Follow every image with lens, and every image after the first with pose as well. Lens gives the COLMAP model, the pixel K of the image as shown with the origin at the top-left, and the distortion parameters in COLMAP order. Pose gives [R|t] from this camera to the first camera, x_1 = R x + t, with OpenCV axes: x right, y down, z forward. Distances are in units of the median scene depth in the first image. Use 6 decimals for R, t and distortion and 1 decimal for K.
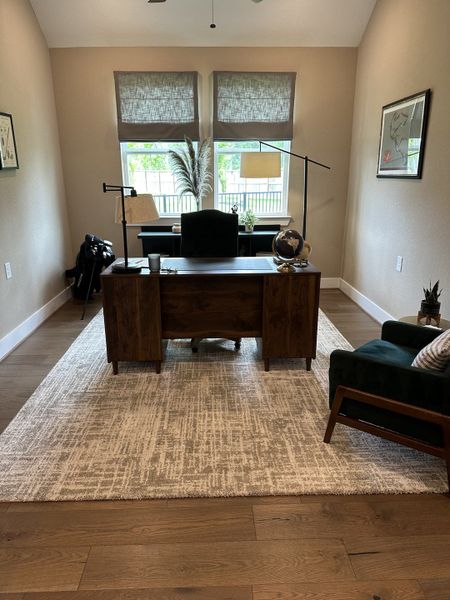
lens RADIAL K [[423.2, 0, 223.7], [0, 423.2, 303.3], [0, 0, 1]] dist [-0.000596, -0.027409]
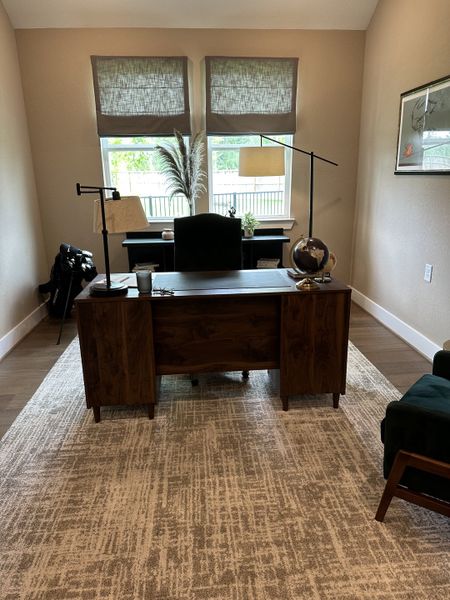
lens RADIAL K [[423.2, 0, 228.5], [0, 423.2, 295.5], [0, 0, 1]] dist [-0.000596, -0.027409]
pose [[0.998809, -0.022712, 0.043171, -0.036399], [0.023485, 0.999572, -0.017472, -0.047997], [-0.042756, 0.018465, 0.998915, 0.178757]]
